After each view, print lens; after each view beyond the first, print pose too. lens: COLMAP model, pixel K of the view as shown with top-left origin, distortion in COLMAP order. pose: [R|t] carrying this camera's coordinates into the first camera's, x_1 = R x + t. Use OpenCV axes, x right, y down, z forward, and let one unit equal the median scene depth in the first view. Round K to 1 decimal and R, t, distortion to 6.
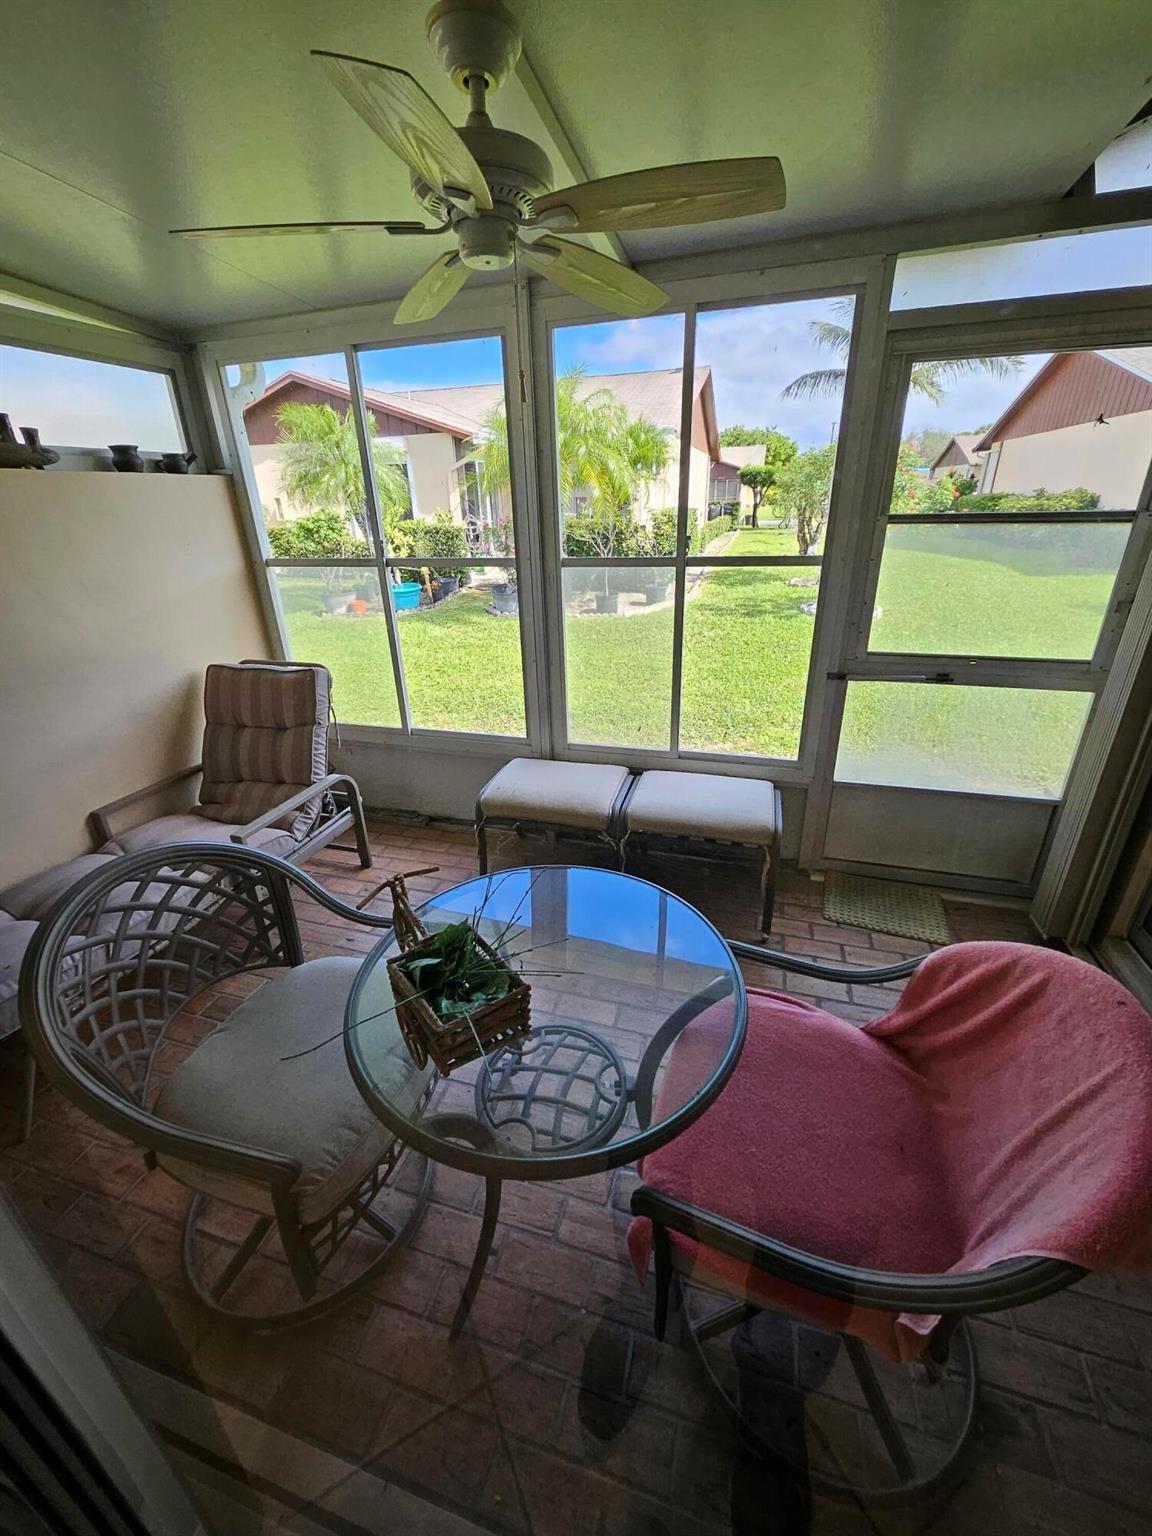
lens RADIAL K [[595.0, 0, 569.4], [0, 595.0, 760.5], [0, 0, 1]] dist [0.000152, -0.000032]
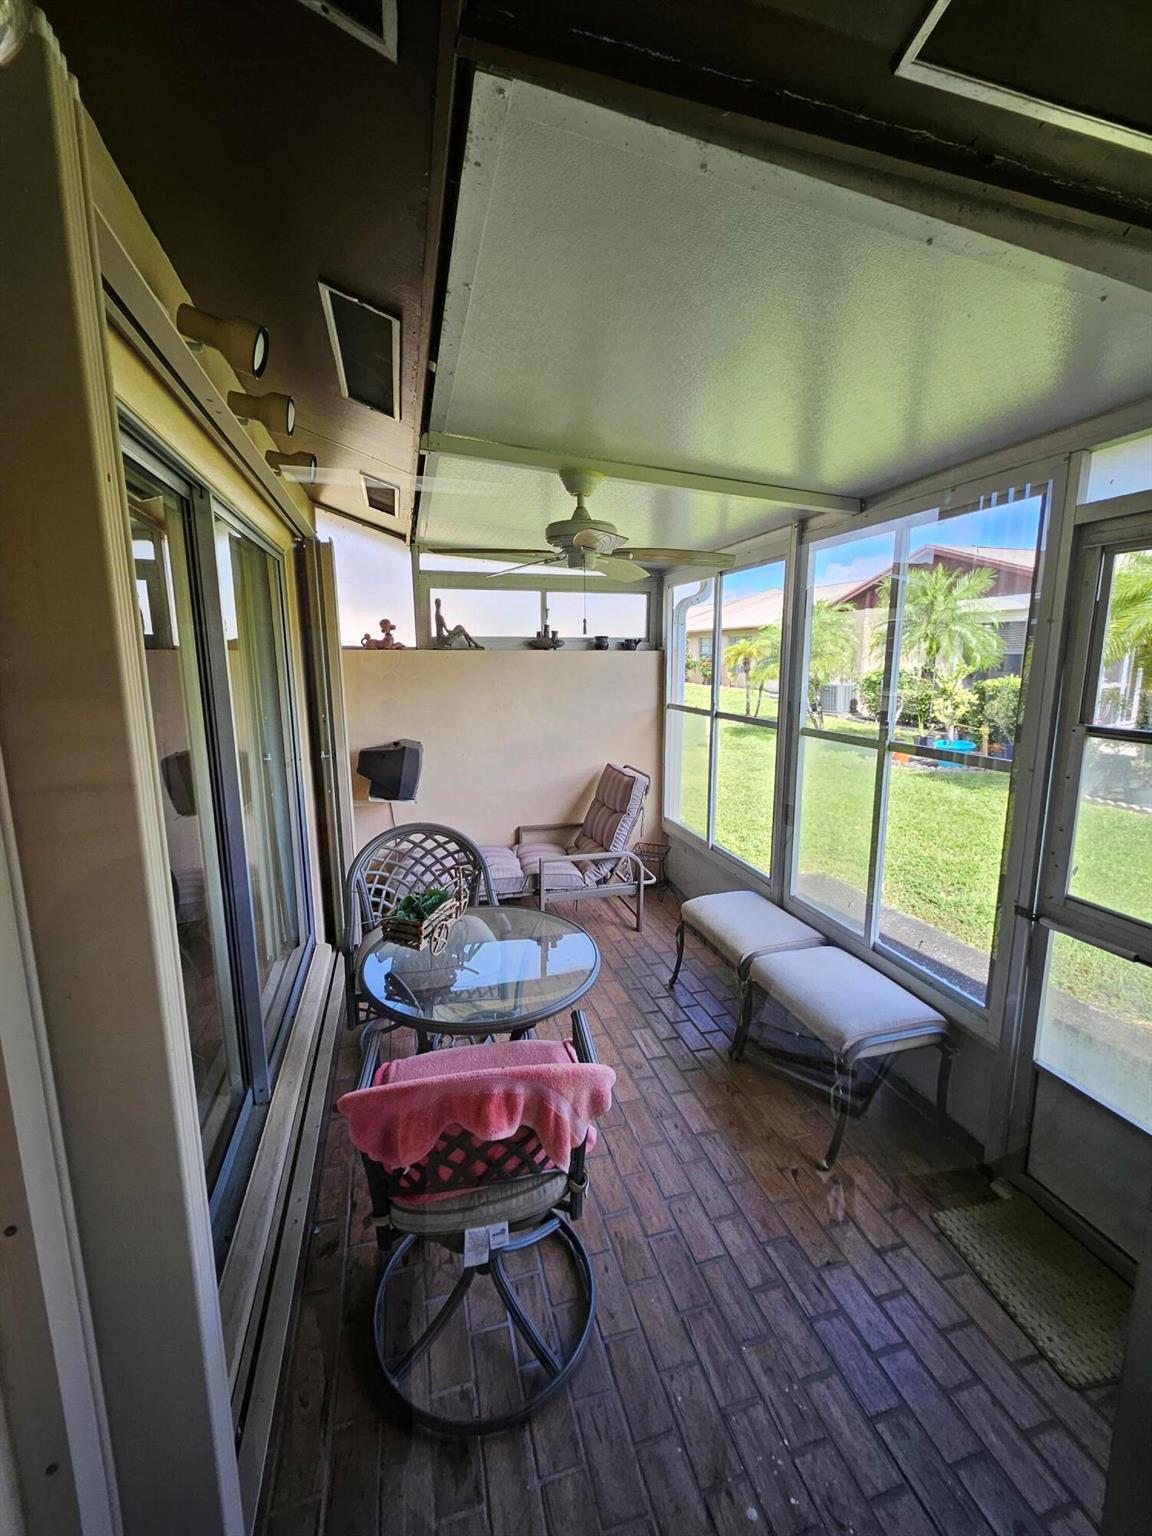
lens RADIAL K [[595.0, 0, 569.4], [0, 595.0, 760.5], [0, 0, 1]] dist [0.000152, -0.000032]
pose [[0.536067, 0.171818, -0.826505, 0.716564], [-0.348363, 0.936841, -0.031191, -0.094709], [0.768944, 0.304644, 0.562065, 0.043620]]
